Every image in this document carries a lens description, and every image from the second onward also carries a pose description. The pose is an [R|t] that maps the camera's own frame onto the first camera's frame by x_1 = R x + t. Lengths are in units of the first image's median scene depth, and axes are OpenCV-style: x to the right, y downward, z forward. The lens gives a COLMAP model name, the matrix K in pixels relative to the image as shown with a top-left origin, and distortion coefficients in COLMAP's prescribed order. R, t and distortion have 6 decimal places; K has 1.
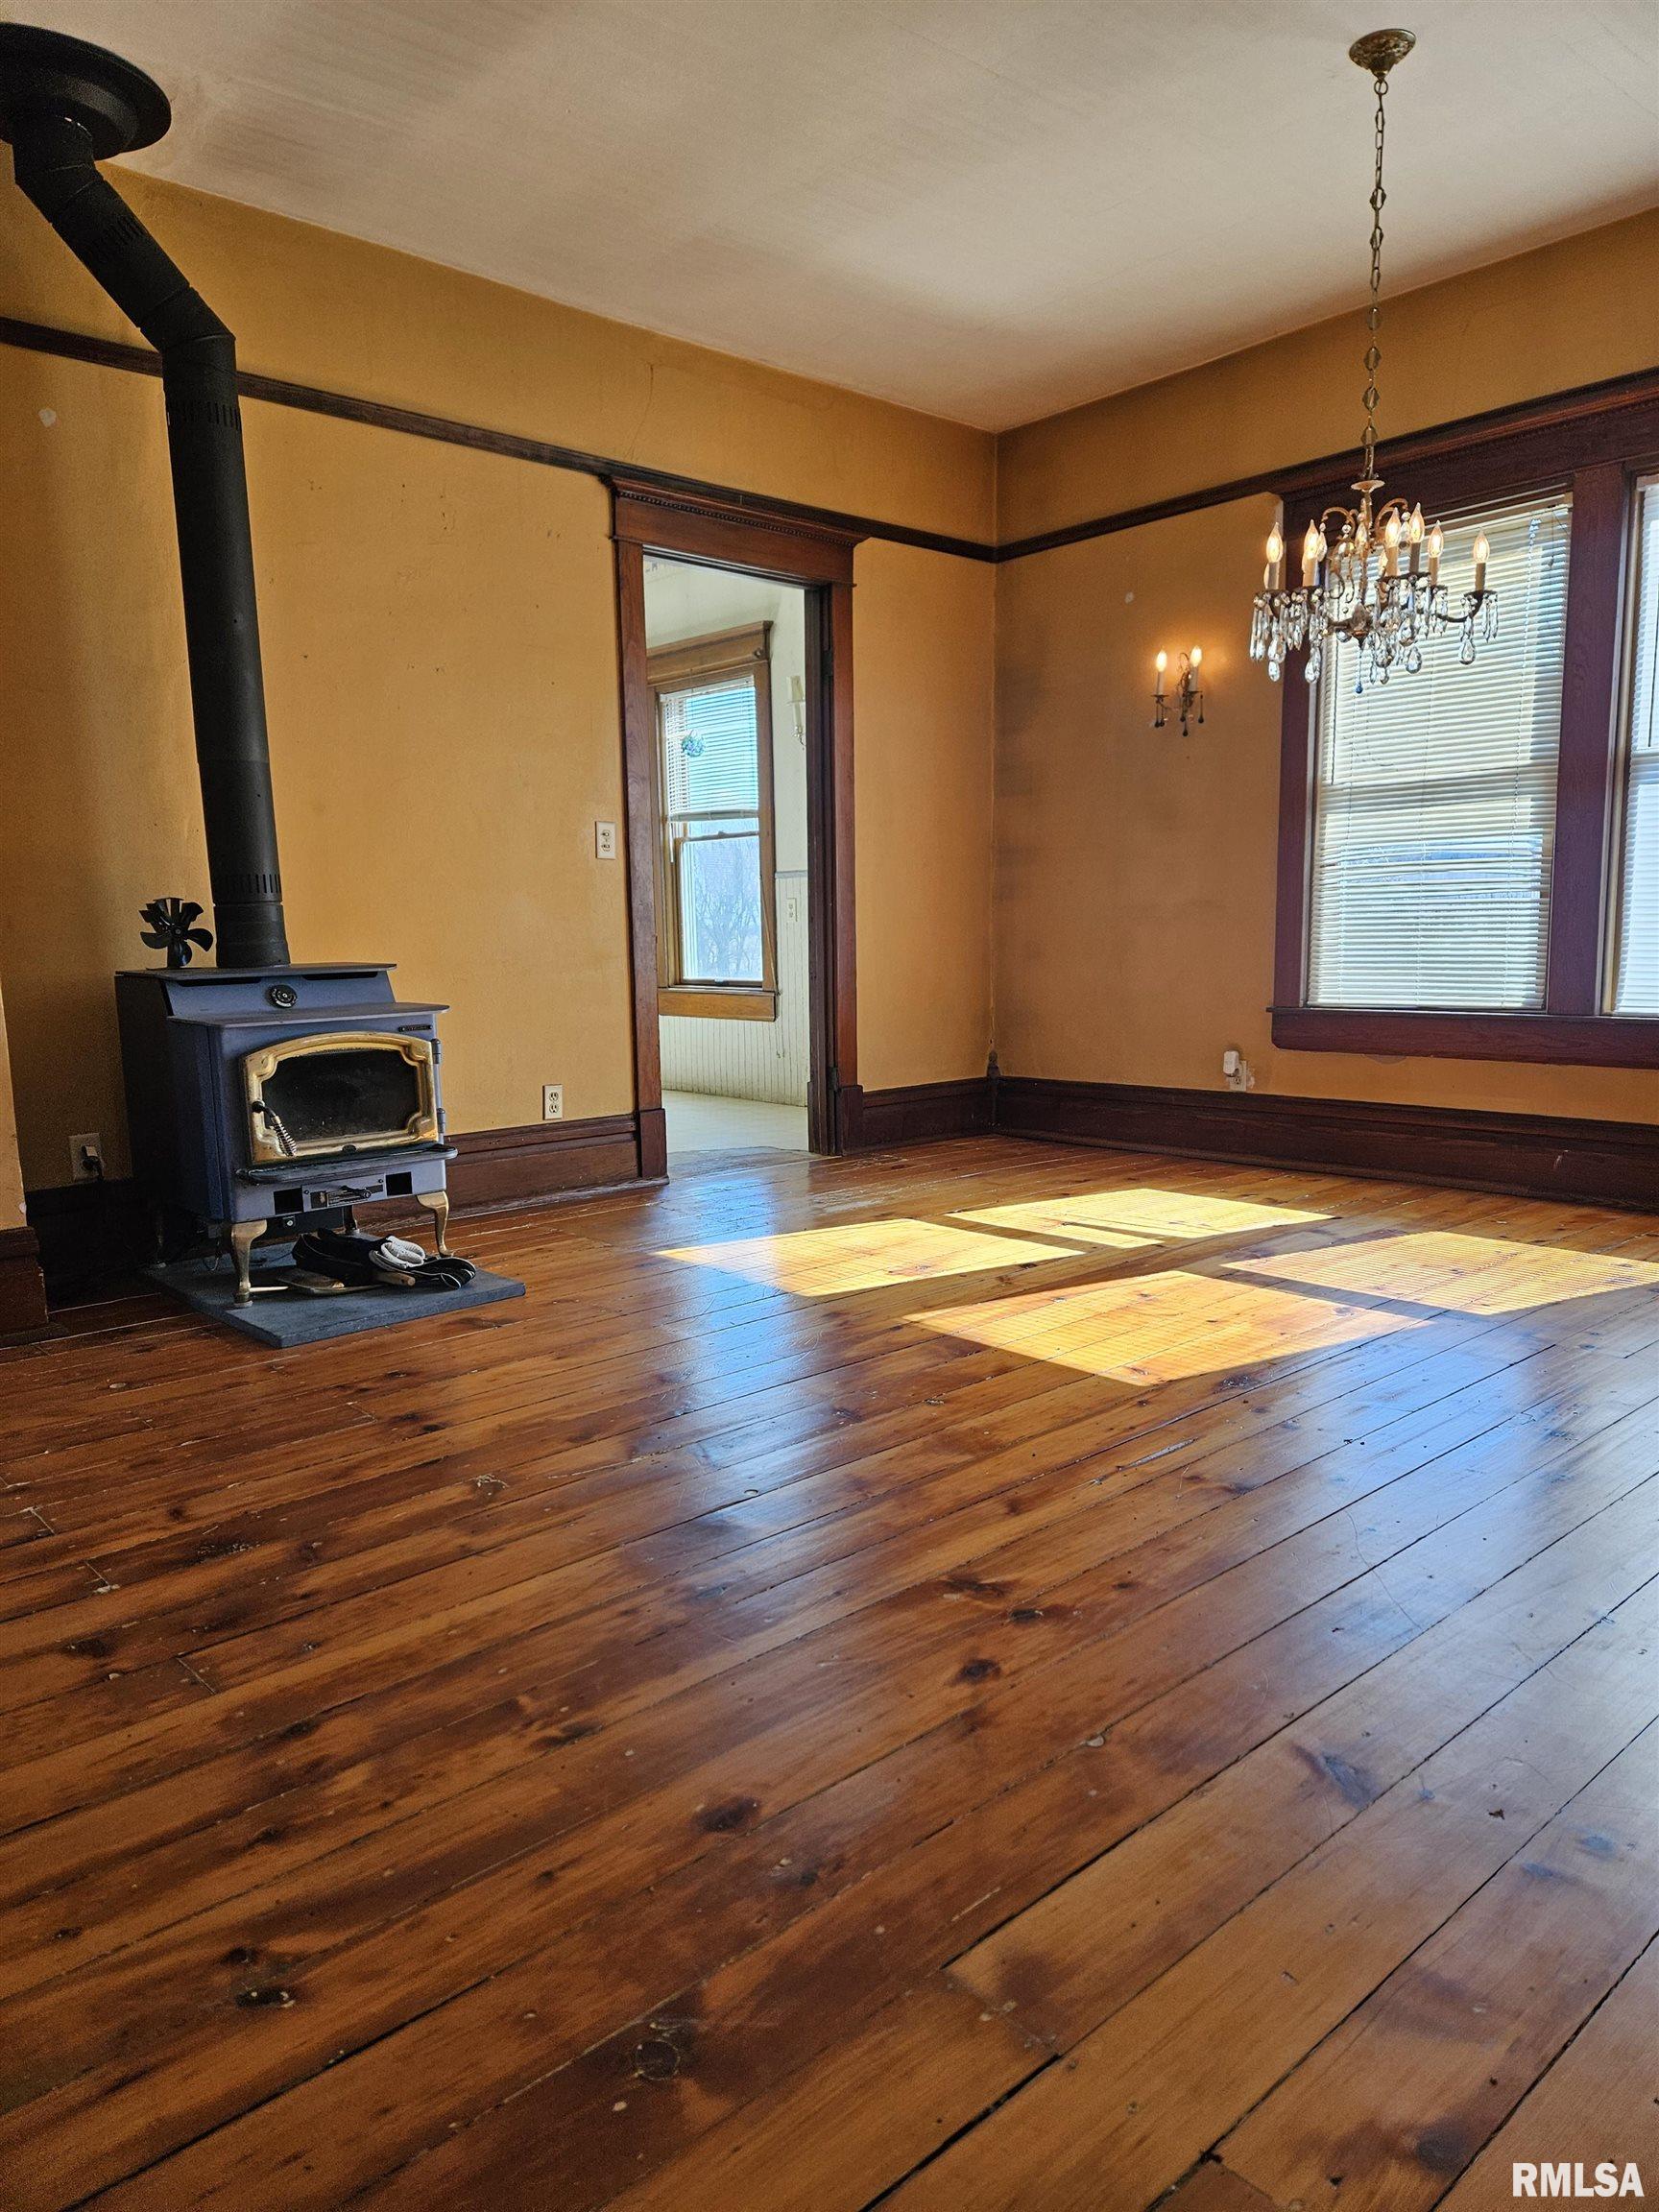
lens RADIAL K [[1475.8, 0, 817.0], [0, 1475.8, 1099.2], [0, 0, 1]] dist [0.089395, -0.072856]
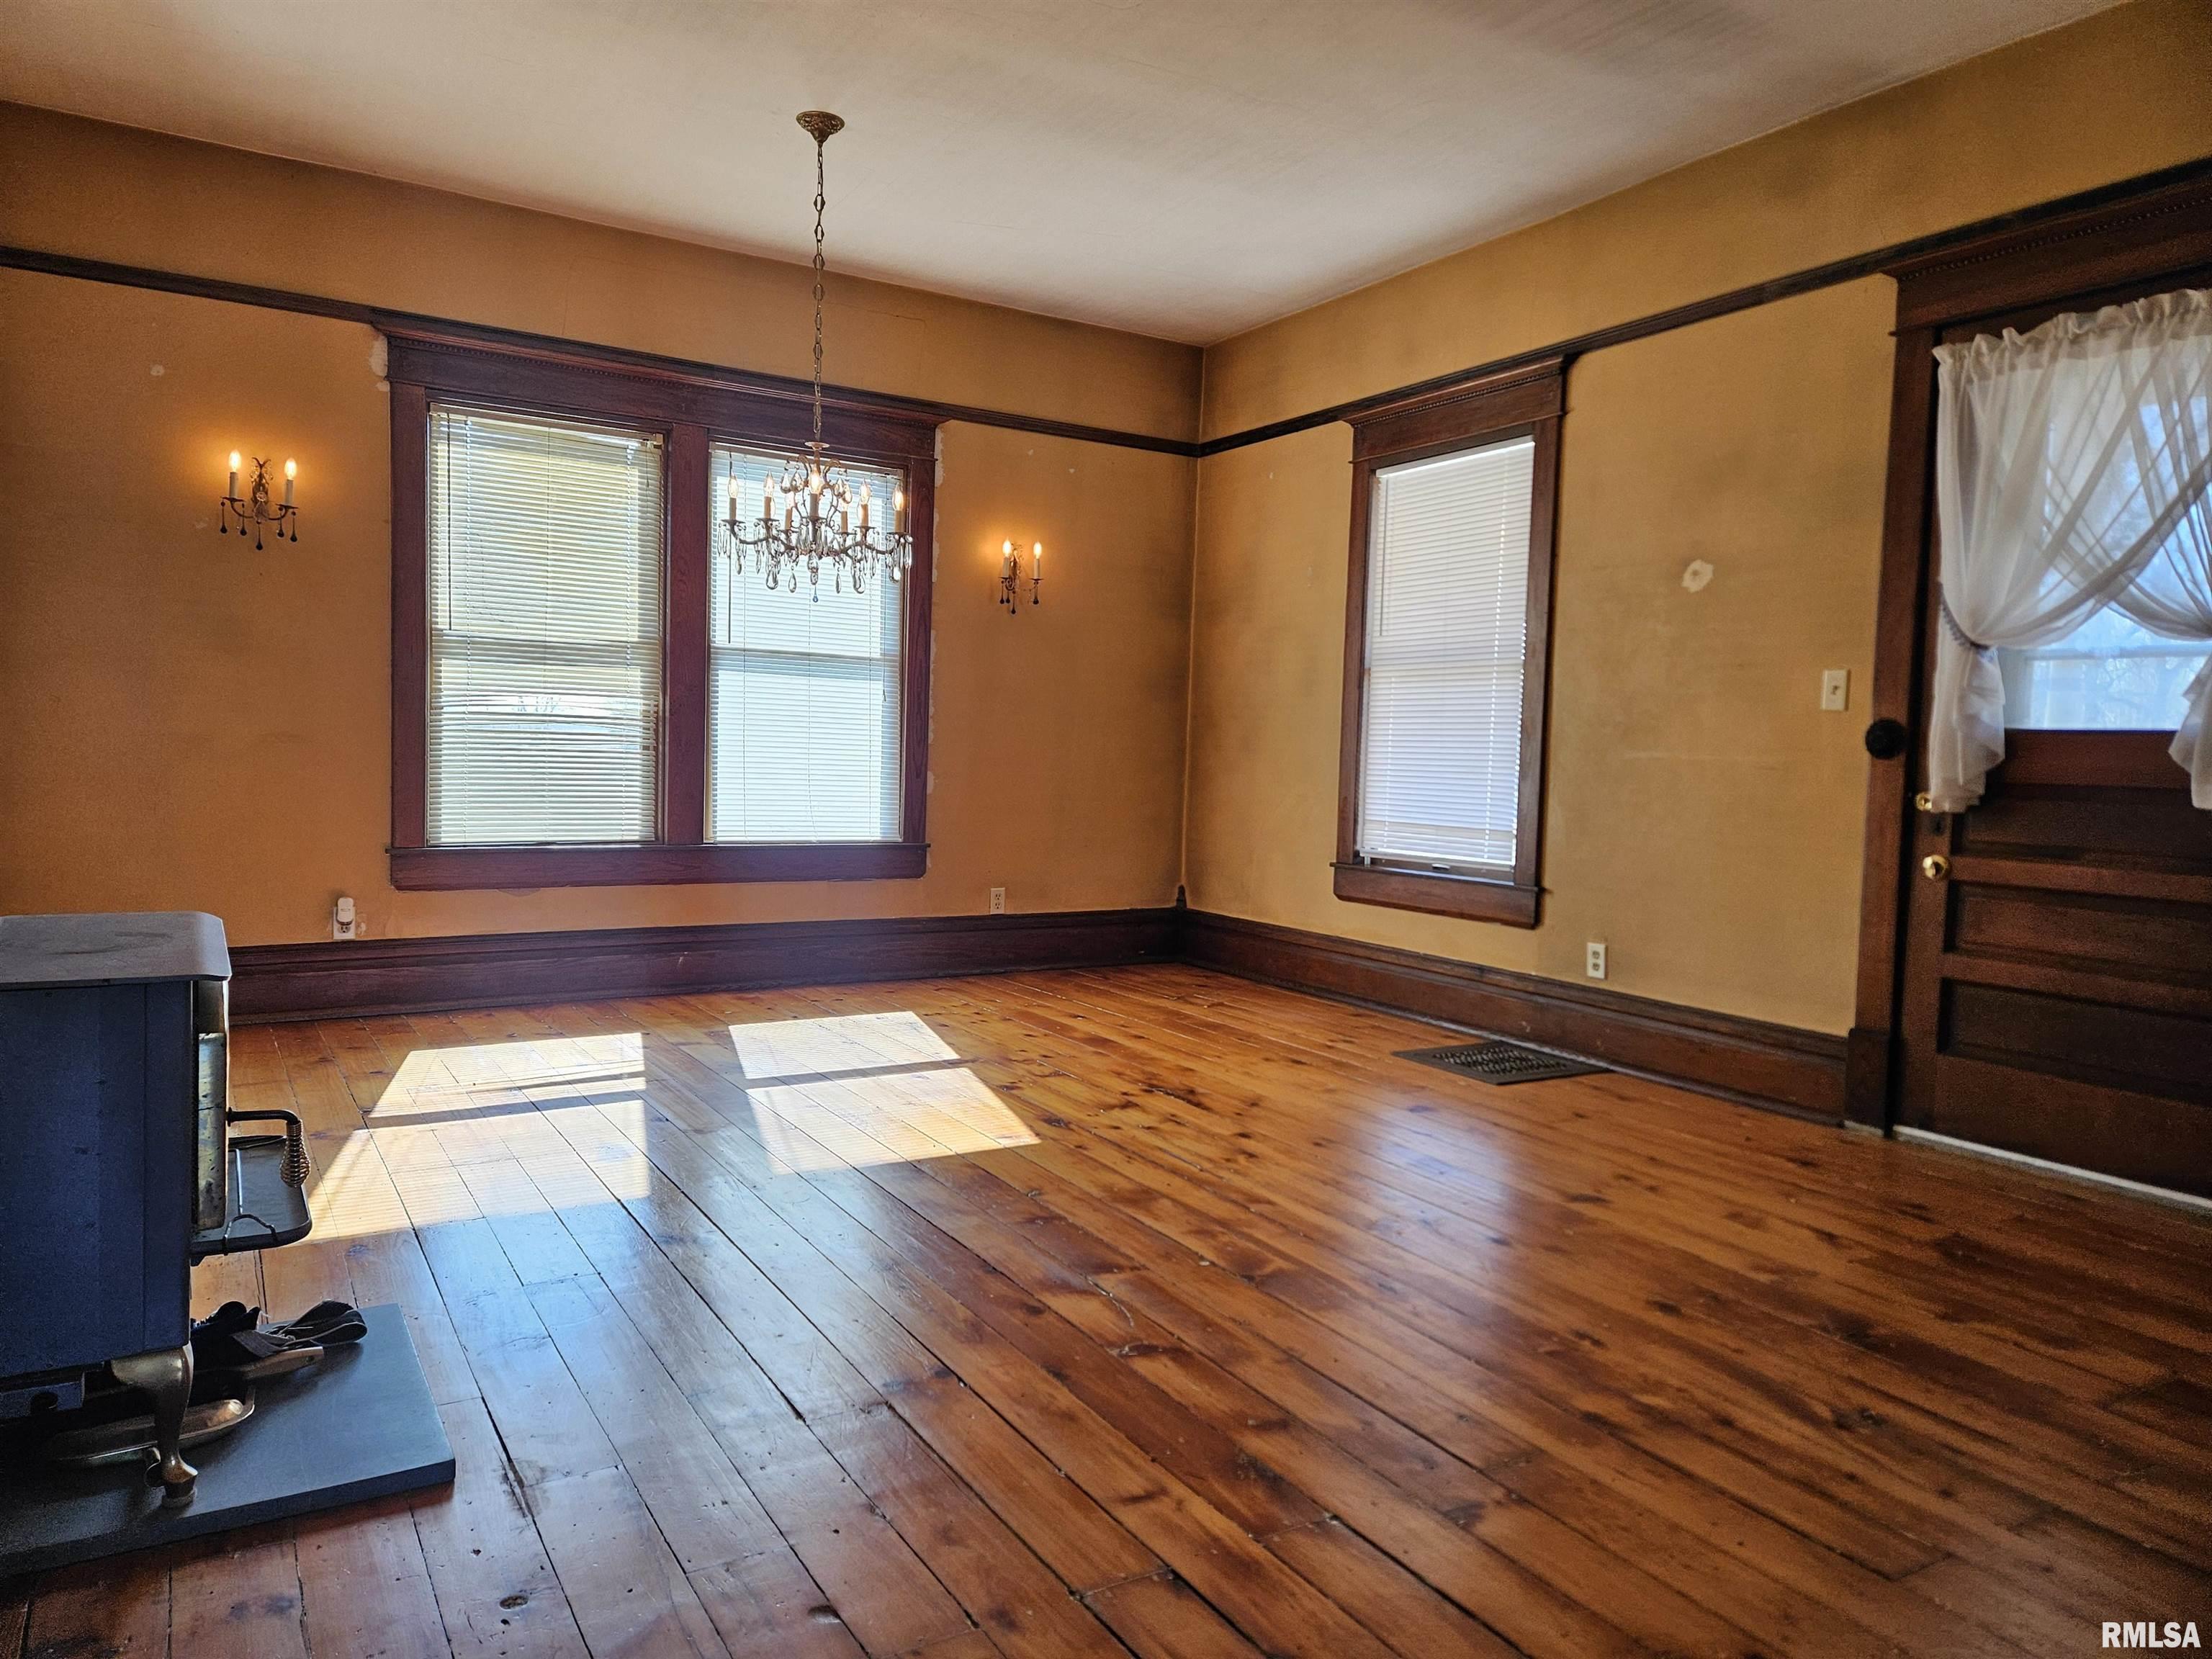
lens RADIAL K [[1475.8, 0, 1118.6], [0, 1475.8, 830.2], [0, 0, 1]] dist [0.089395, -0.072856]
pose [[0.184810, -0.037769, 0.982048, -1.240865], [0.087021, 0.995965, 0.021927, -0.121501], [-0.978914, 0.081407, 0.187351, 0.810950]]
